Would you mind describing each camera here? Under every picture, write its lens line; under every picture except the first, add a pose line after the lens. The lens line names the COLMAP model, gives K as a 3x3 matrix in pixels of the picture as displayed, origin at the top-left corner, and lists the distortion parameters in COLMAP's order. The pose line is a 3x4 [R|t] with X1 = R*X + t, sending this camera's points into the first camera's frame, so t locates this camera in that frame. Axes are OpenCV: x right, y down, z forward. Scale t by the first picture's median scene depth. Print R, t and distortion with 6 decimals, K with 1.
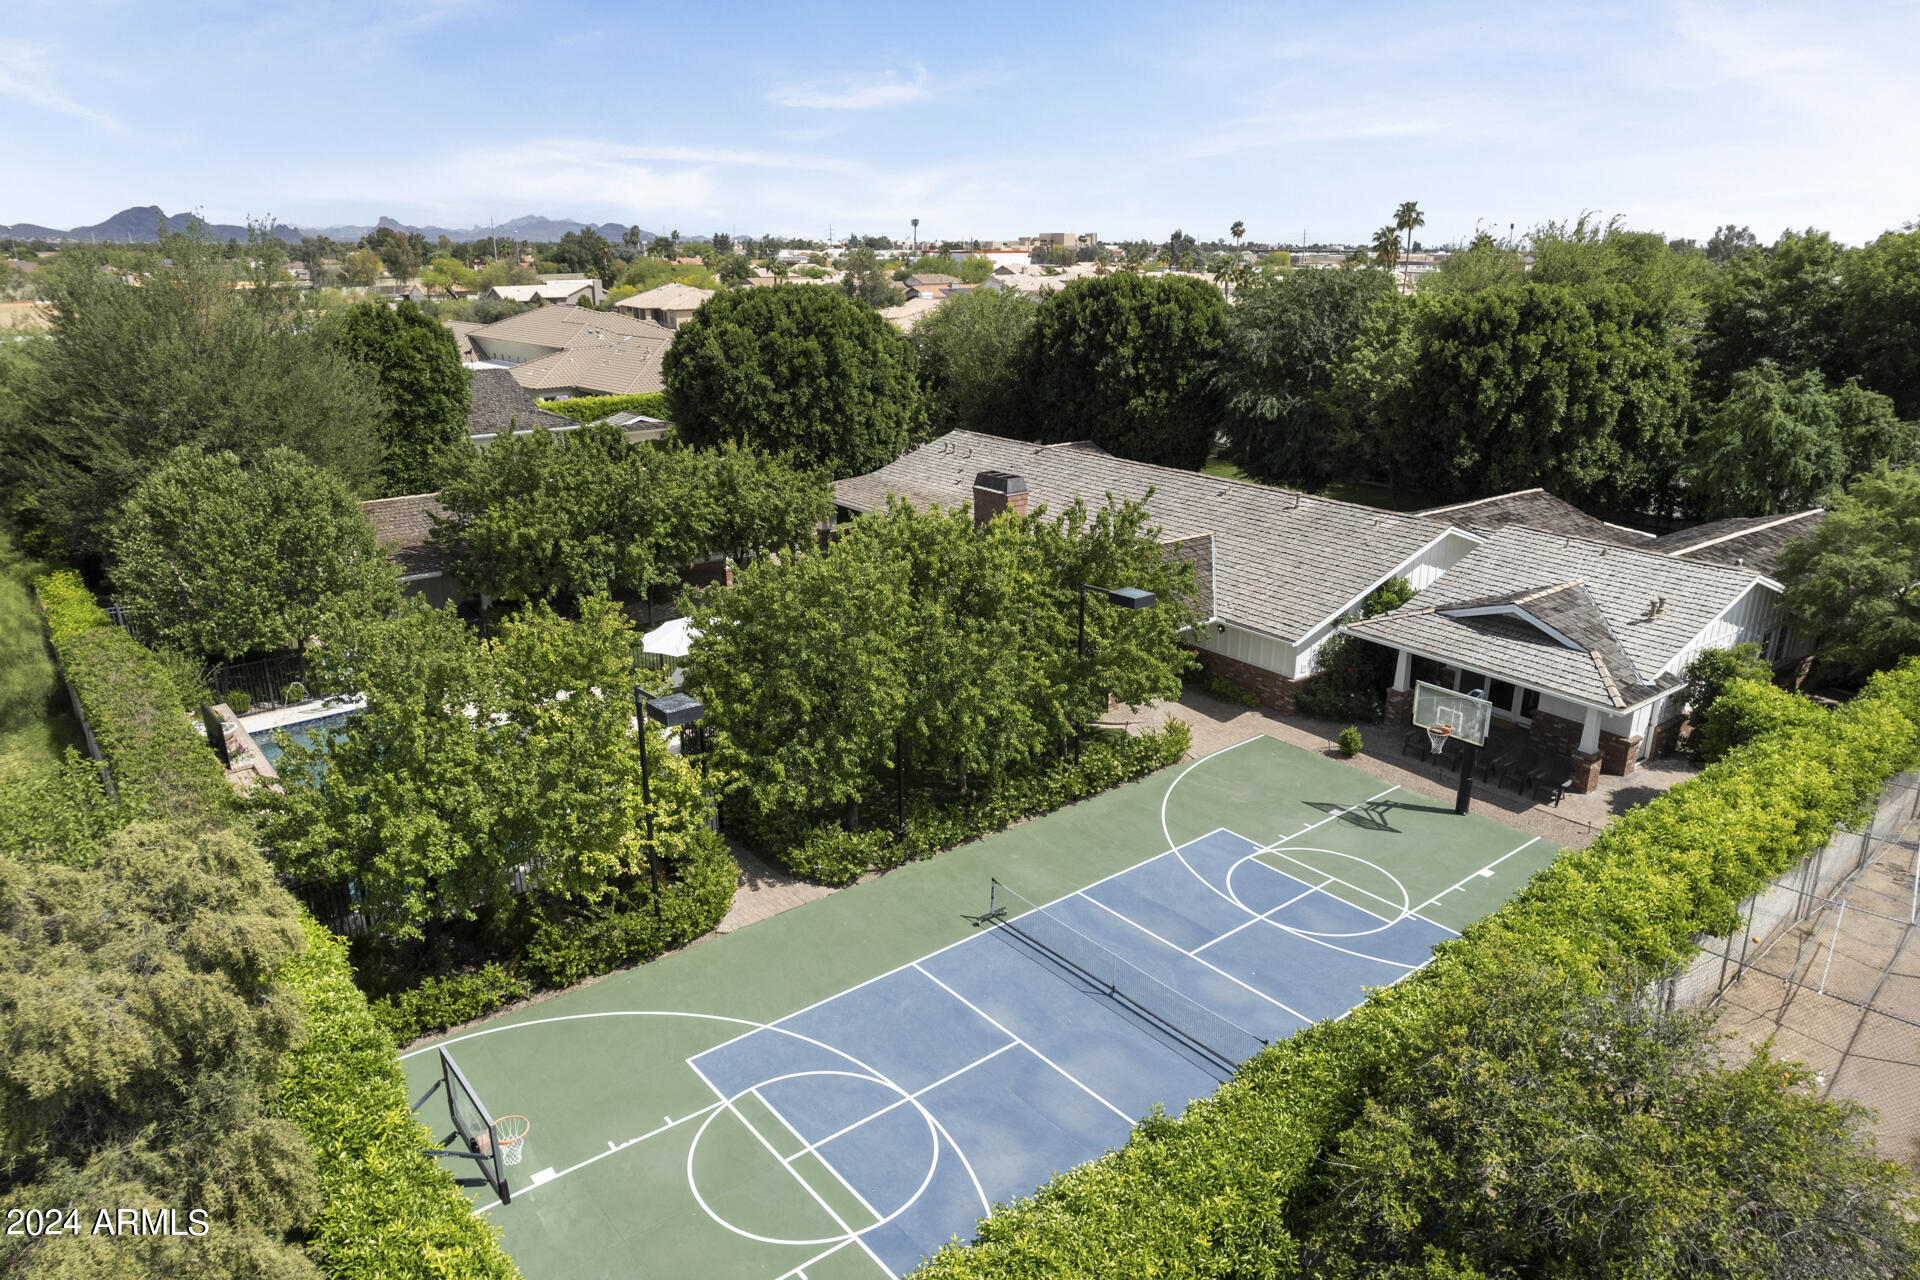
lens RADIAL K [[1244.8, 0, 971.5], [0, 1244.8, 633.8], [0, 0, 1]] dist [-0.062854, 0.066976]
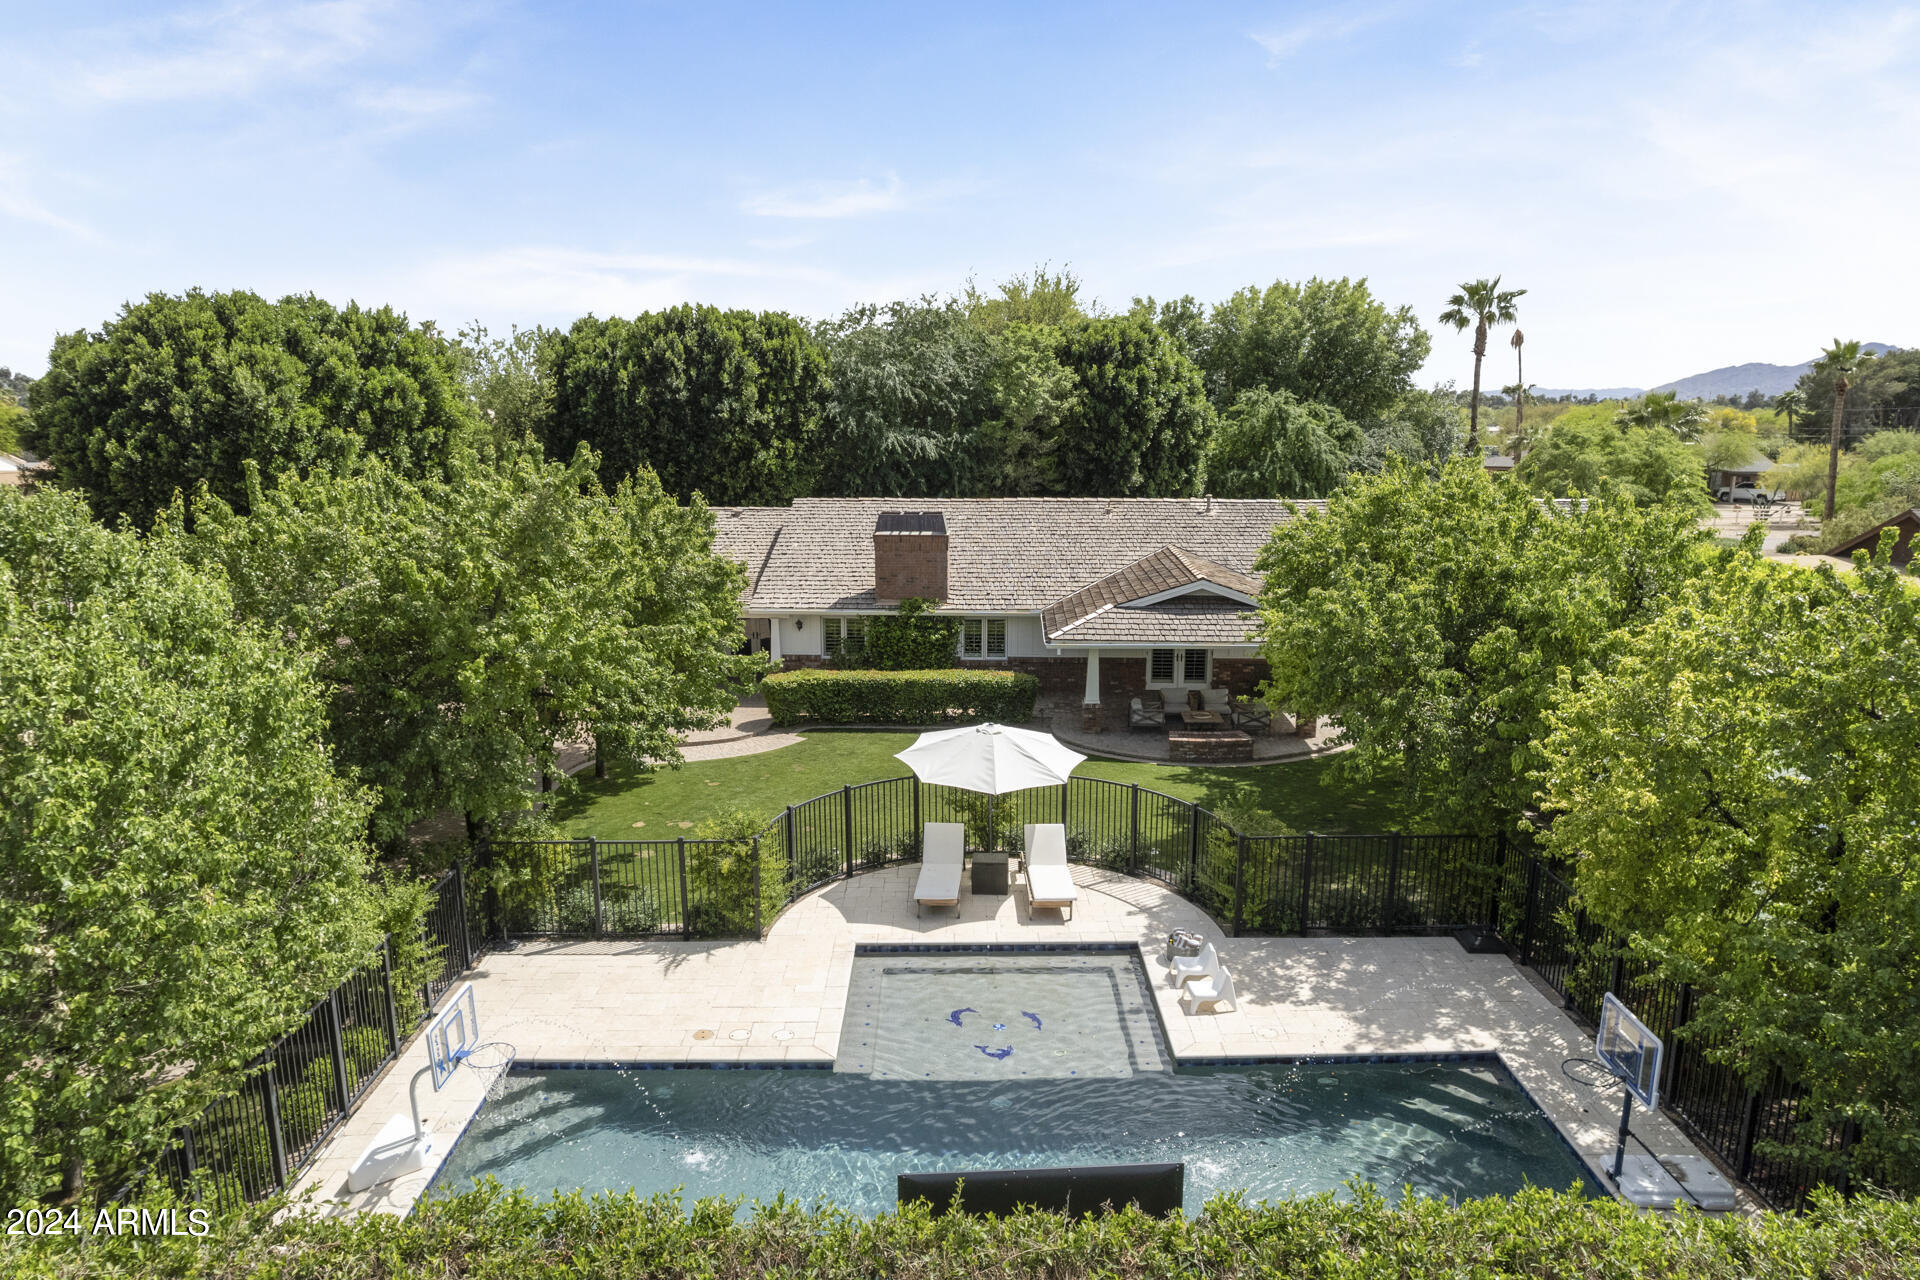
lens RADIAL K [[1244.8, 0, 971.5], [0, 1244.8, 633.8], [0, 0, 1]] dist [-0.062854, 0.066976]
pose [[0.631429, -0.147997, 0.761179, -0.503123], [0.235645, 0.971817, -0.006526, -0.041504], [-0.738761, 0.183489, 0.648509, 0.467296]]
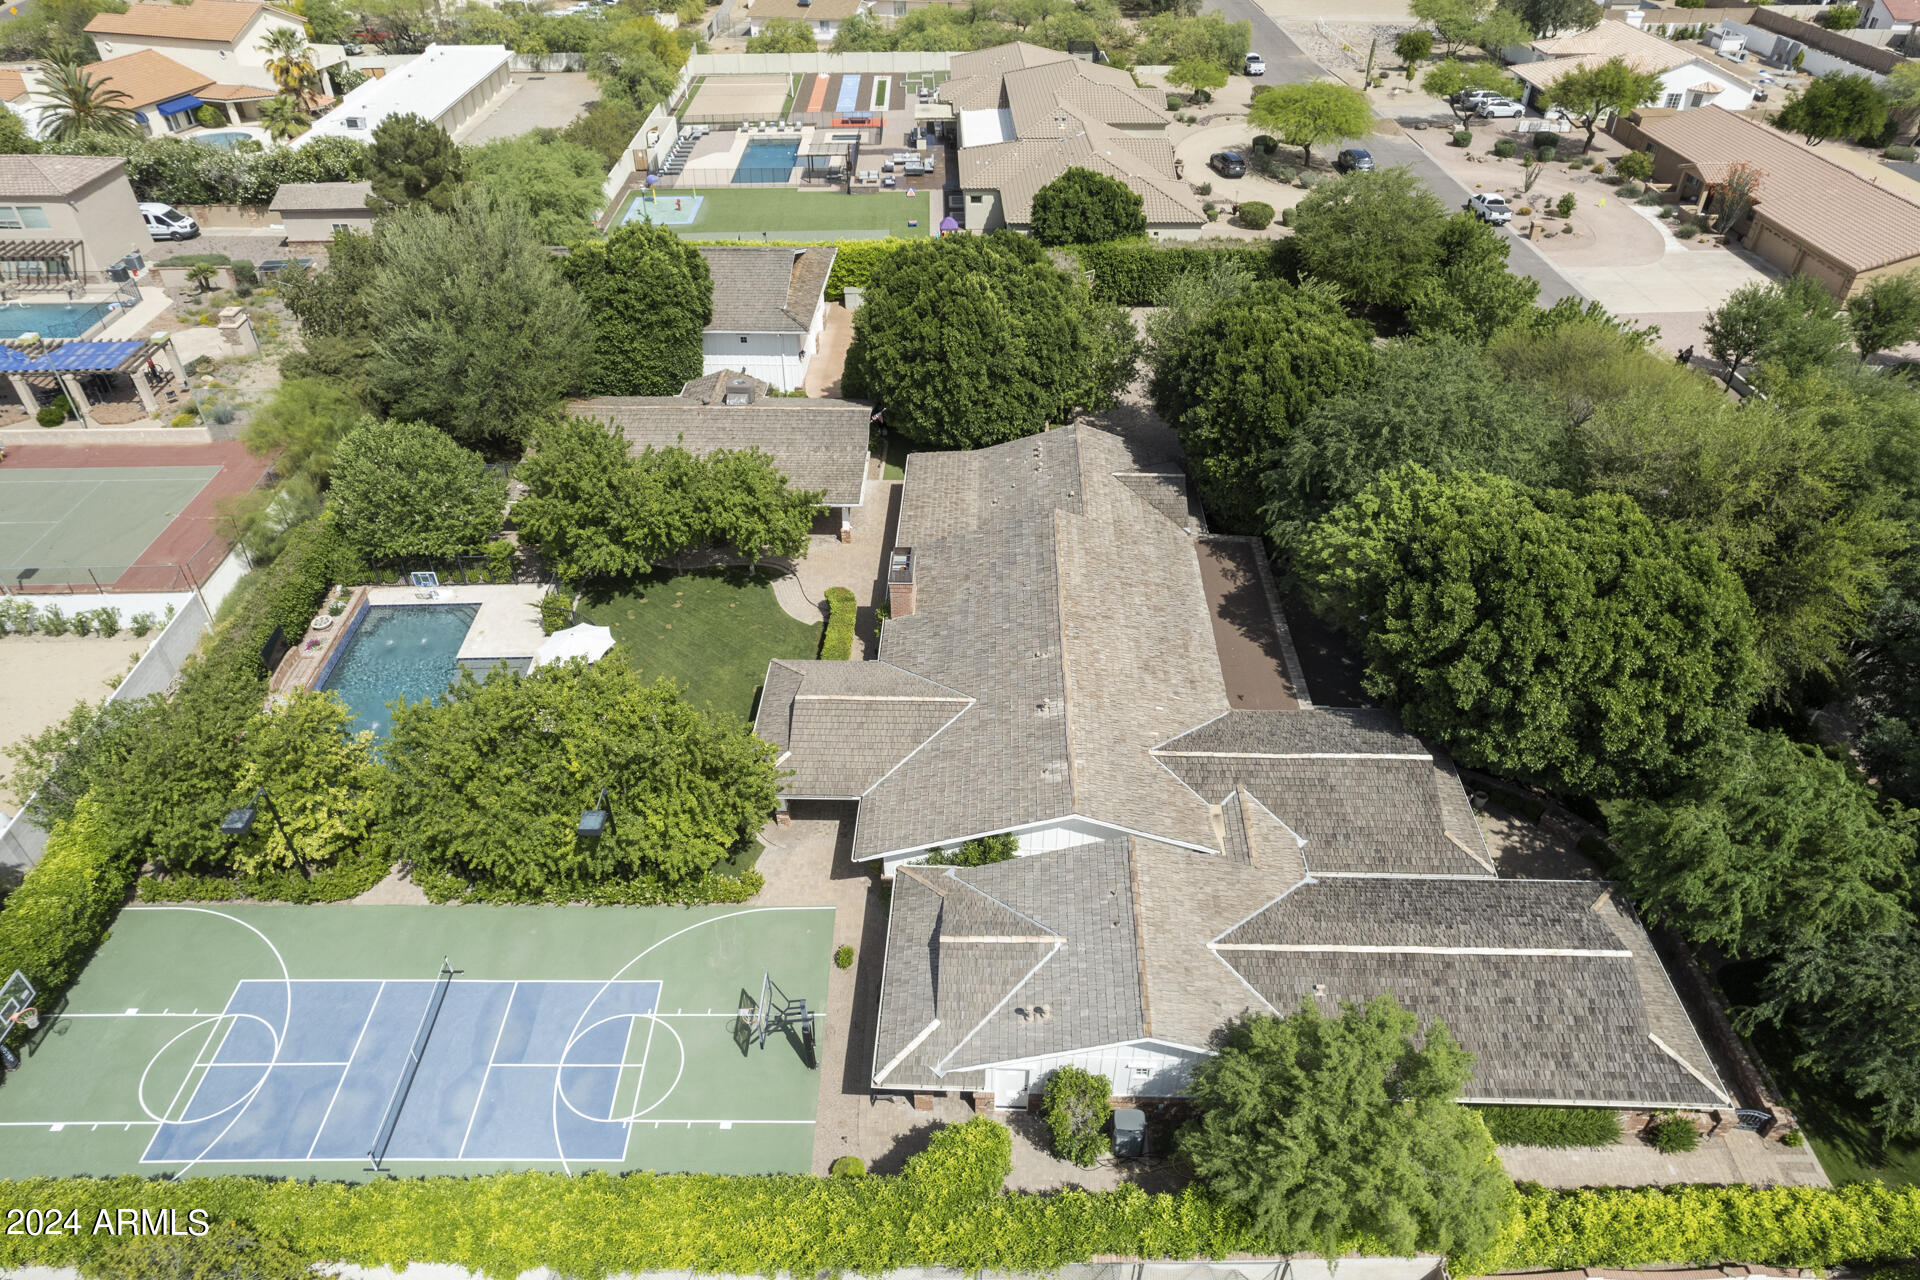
lens RADIAL K [[1255.8, 0, 966.3], [0, 1255.8, 650.4], [0, 0, 1]] dist [-0.090006, 0.091322]
pose [[0.781178, 0.383331, -0.492767, 0.619520], [-0.190595, 0.898050, 0.396459, -0.482915], [0.594504, -0.215786, 0.774597, 0.131742]]
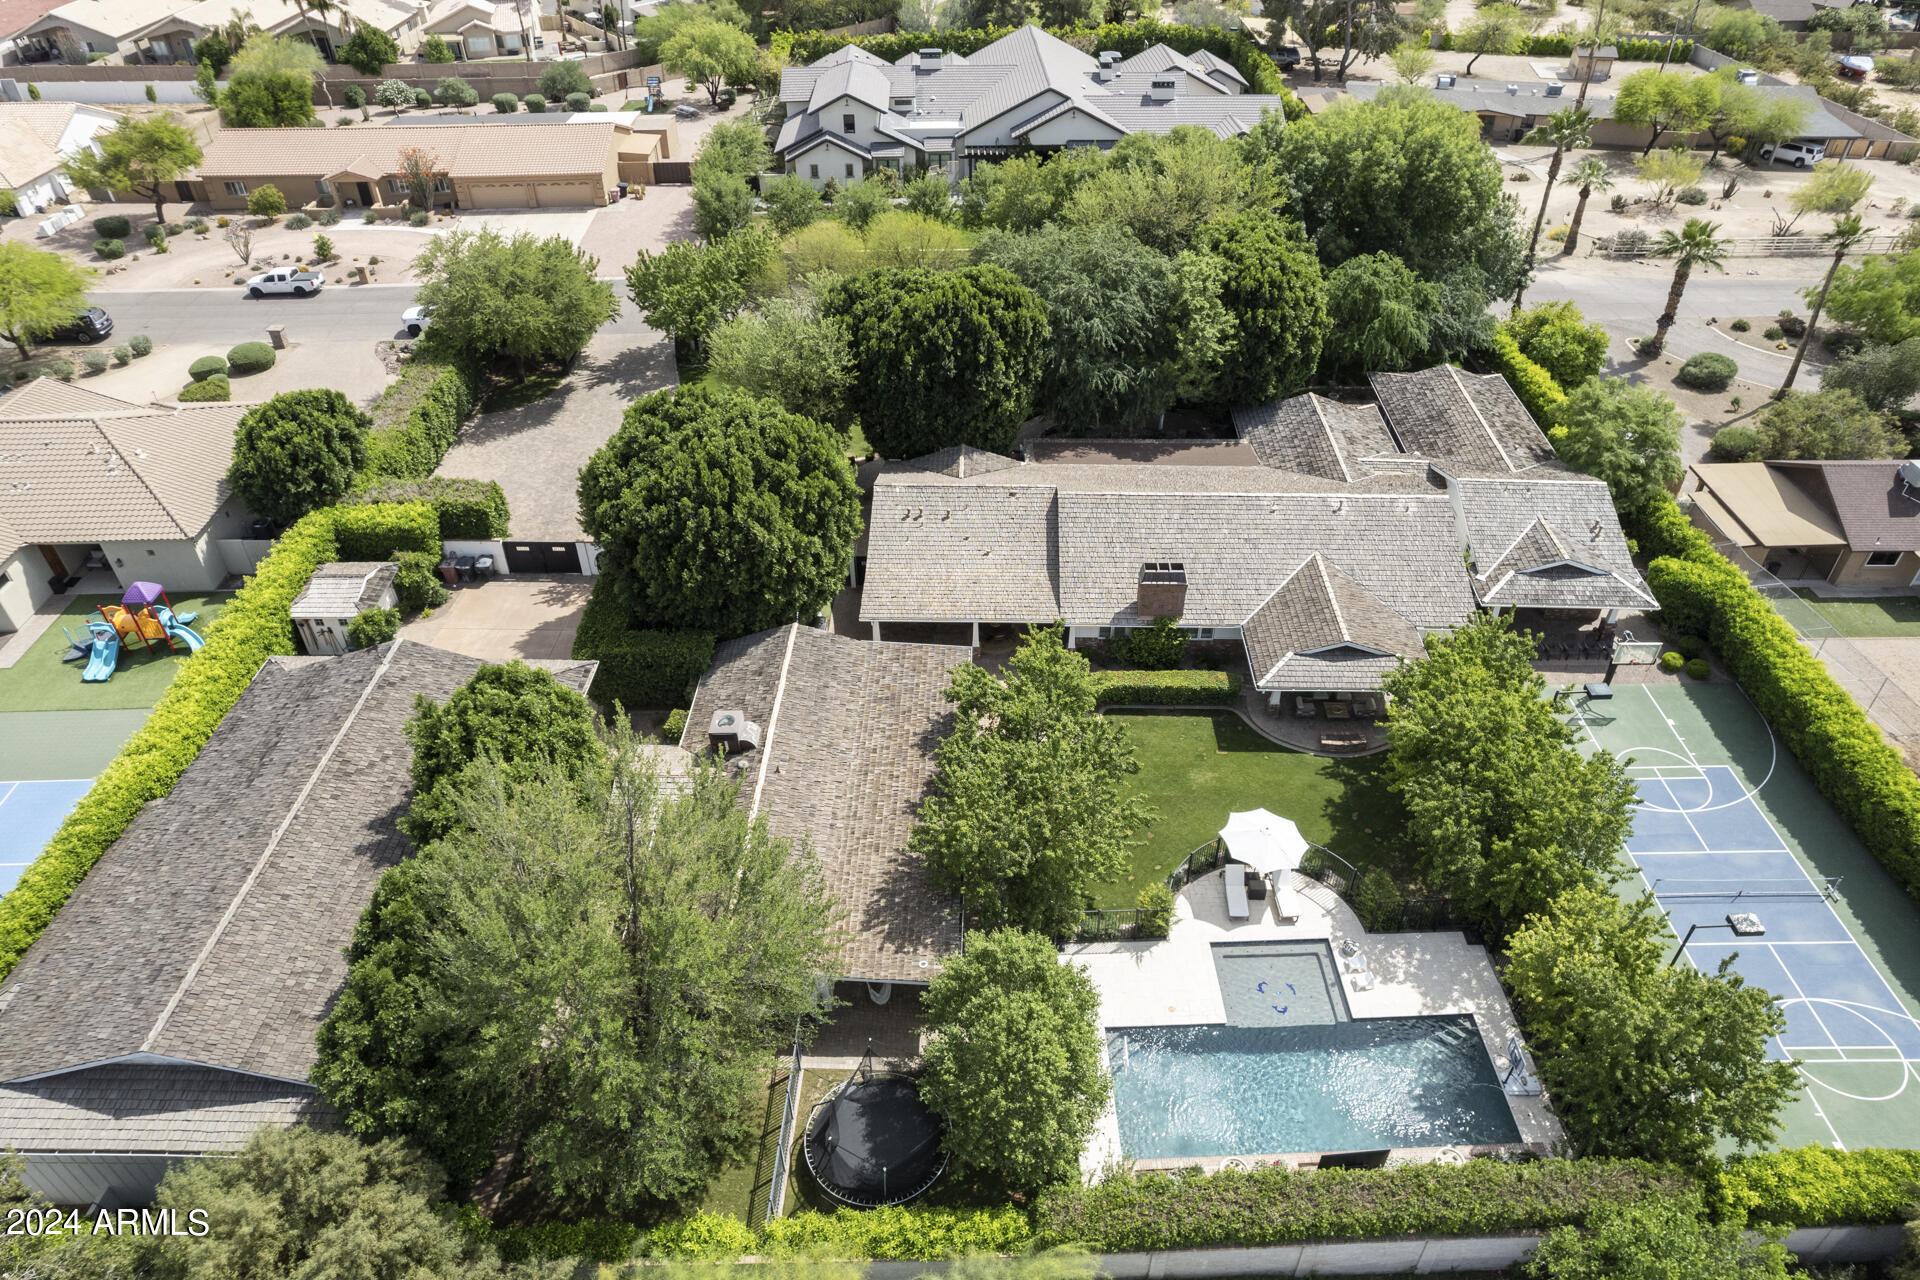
lens RADIAL K [[1255.8, 0, 966.3], [0, 1255.8, 650.4], [0, 0, 1]] dist [-0.090006, 0.091322]
pose [[0.619171, -0.486867, 0.616107, -0.814818], [0.240648, 0.864489, 0.441301, -0.593637], [-0.747473, -0.124976, 0.652430, 0.328398]]
